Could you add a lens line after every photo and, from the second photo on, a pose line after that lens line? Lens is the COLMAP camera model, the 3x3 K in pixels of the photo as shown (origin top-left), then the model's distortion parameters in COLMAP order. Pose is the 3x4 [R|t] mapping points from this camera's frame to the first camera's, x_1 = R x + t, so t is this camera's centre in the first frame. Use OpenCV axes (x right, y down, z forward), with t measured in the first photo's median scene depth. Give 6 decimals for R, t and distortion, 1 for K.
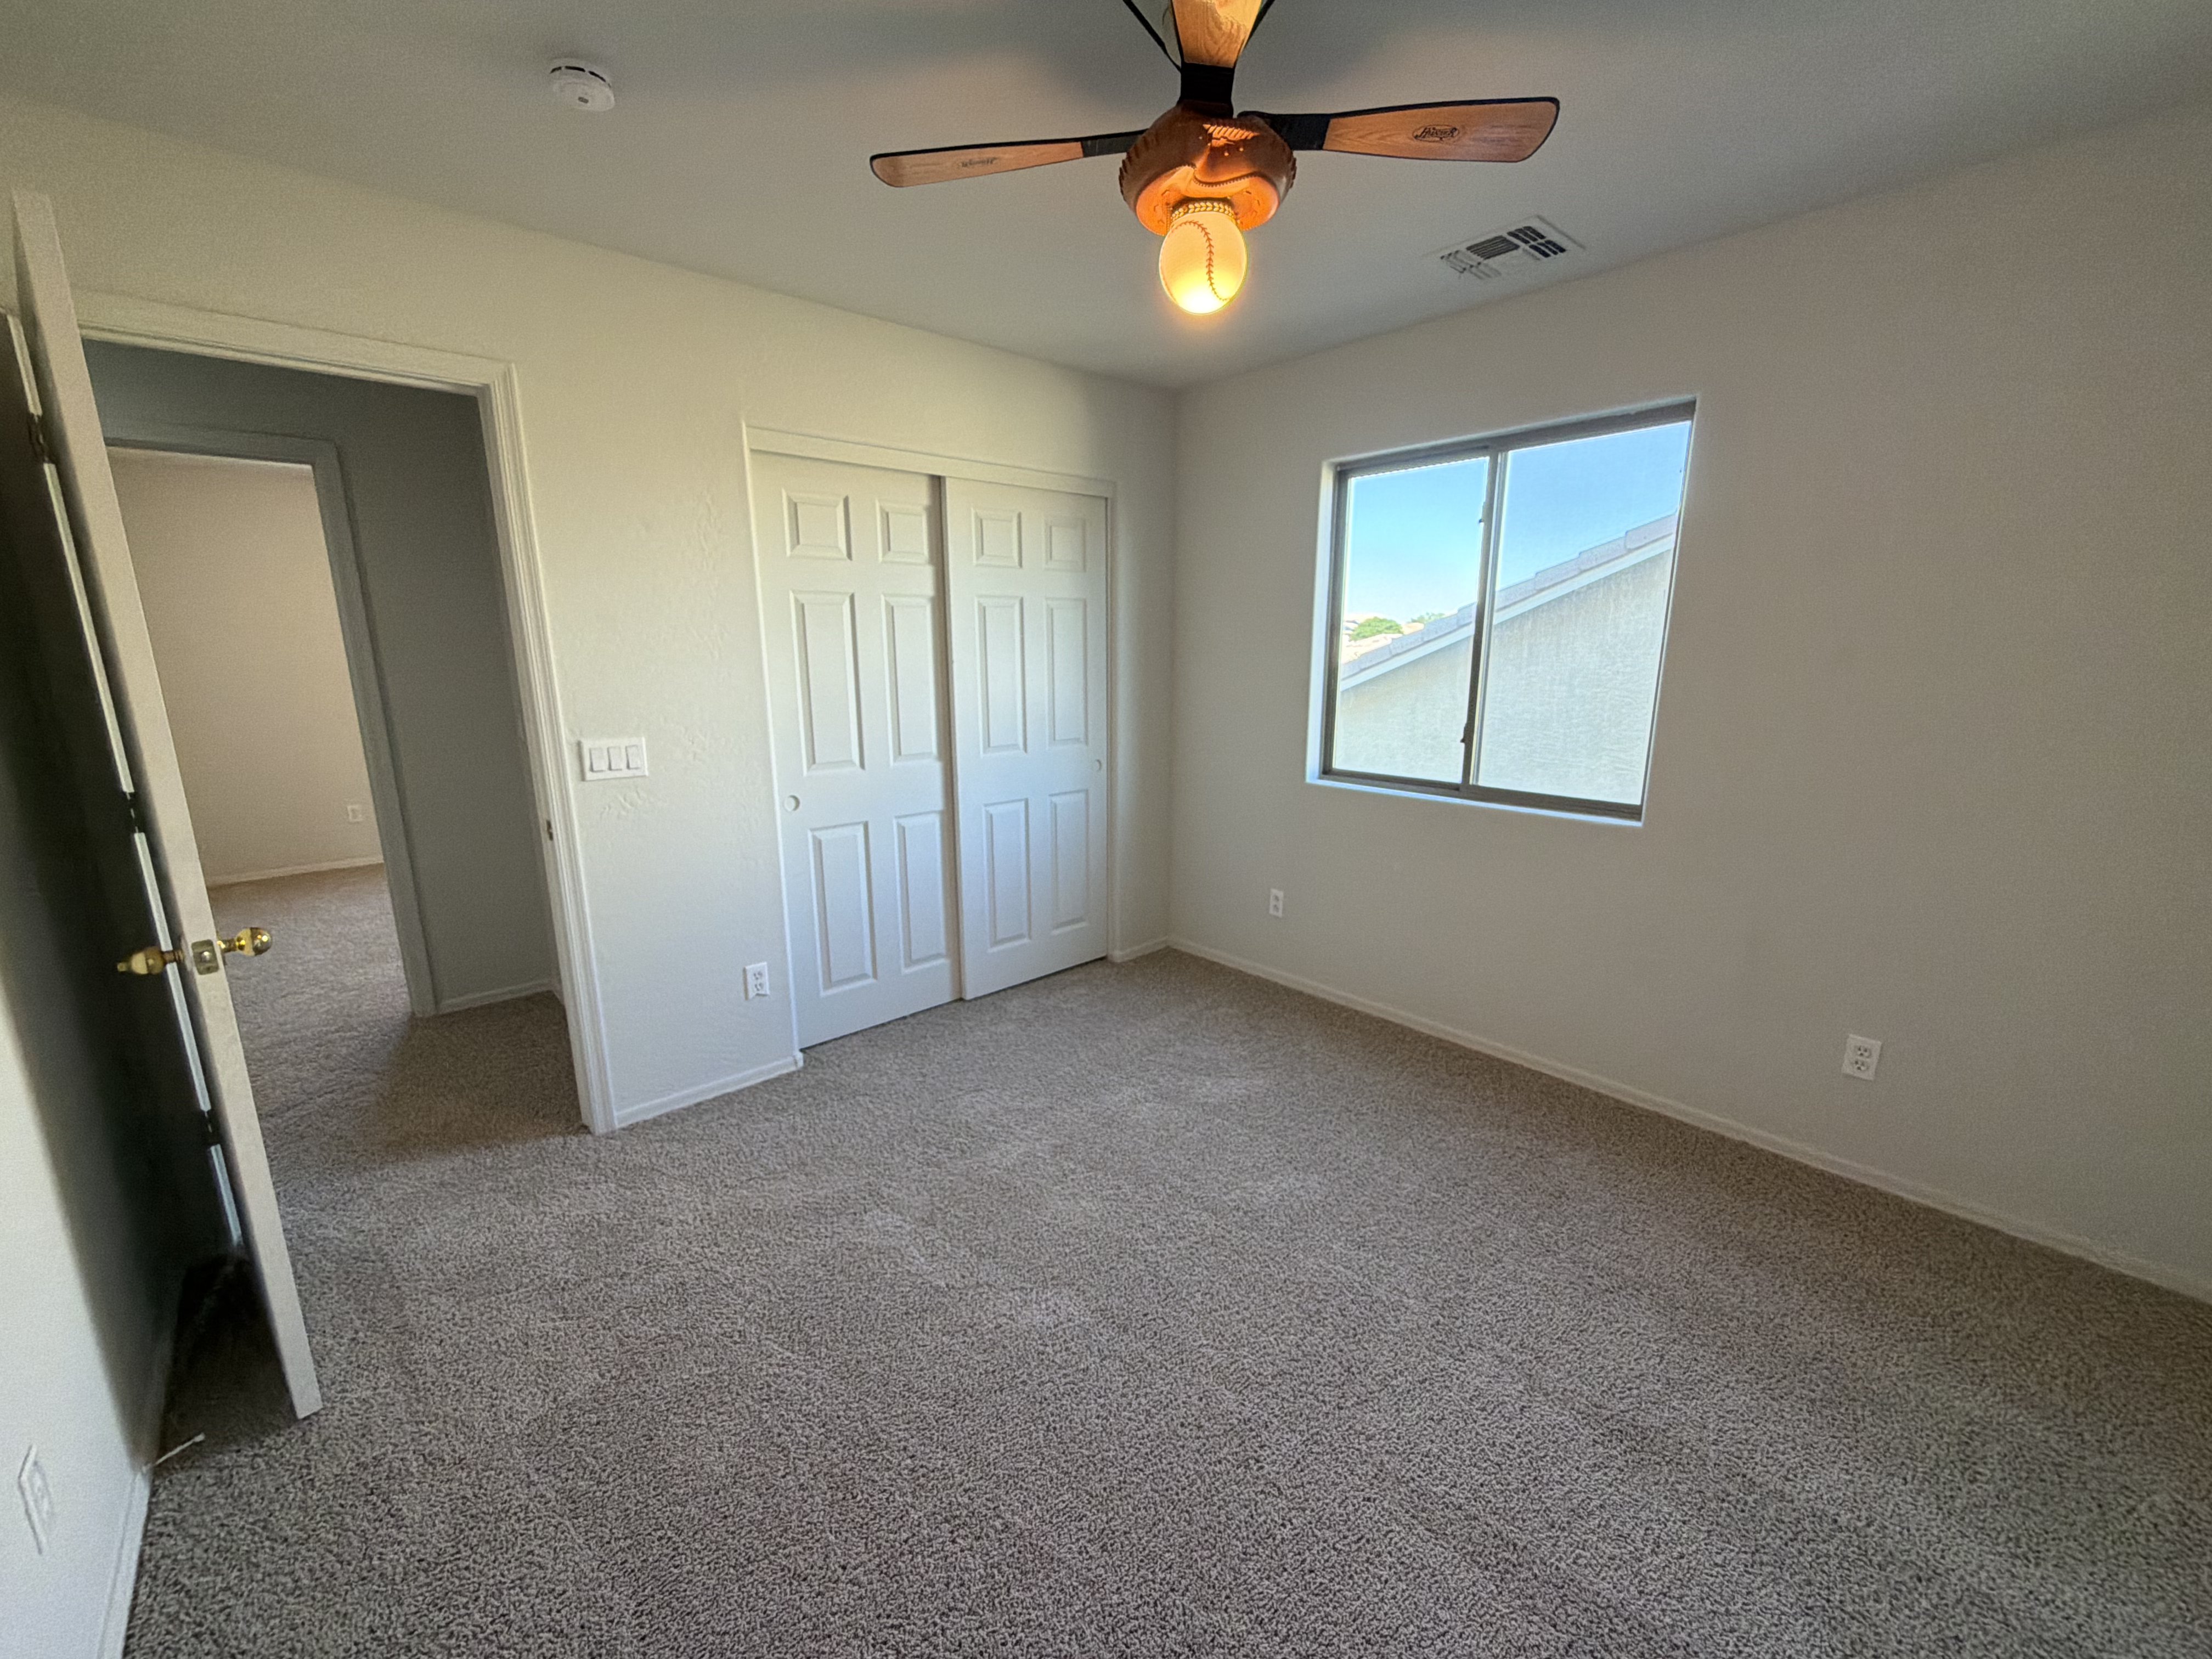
lens RADIAL K [[882.5, 0, 1099.4], [0, 882.5, 834.2], [0, 0, 1]] dist [-0.000210, -0.000086]
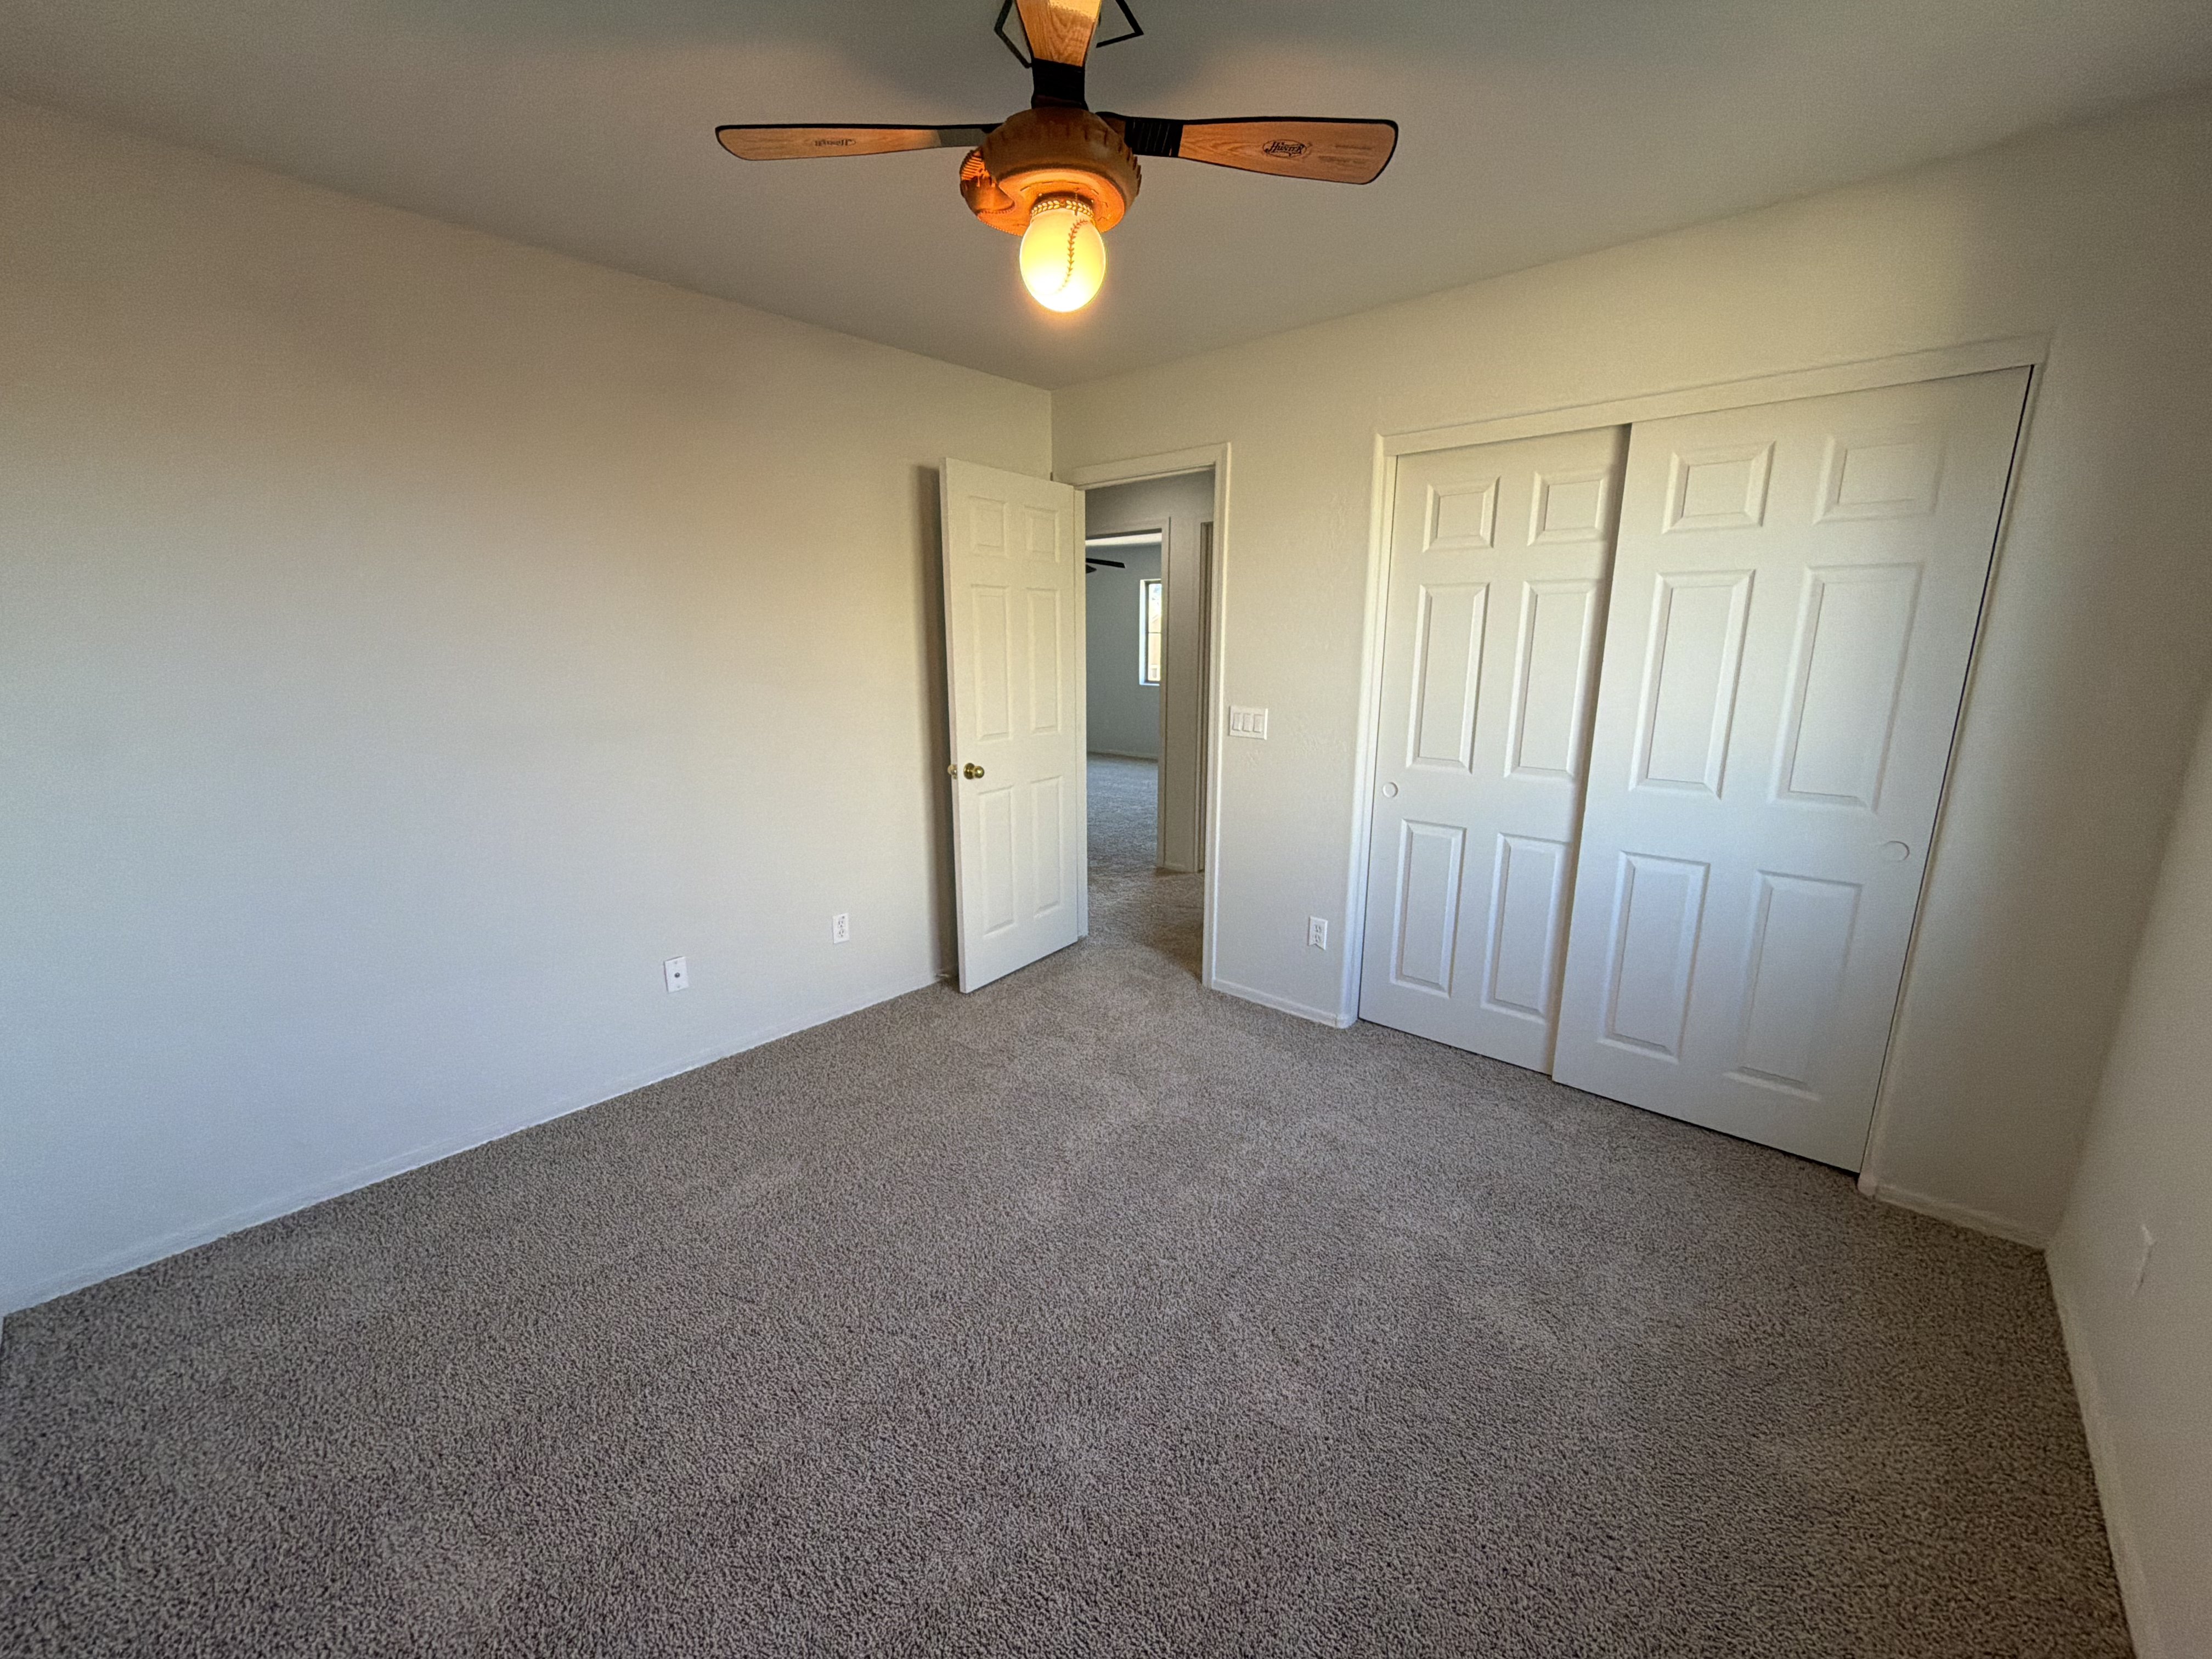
lens RADIAL K [[882.5, 0, 1097.7], [0, 882.5, 828.8], [0, 0, 1]] dist [-0.000210, -0.000086]
pose [[0.100713, 0.219148, -0.970480, 0.595003], [-0.207590, 0.958599, 0.194922, -0.113816], [0.973018, 0.181831, 0.142036, 0.484302]]
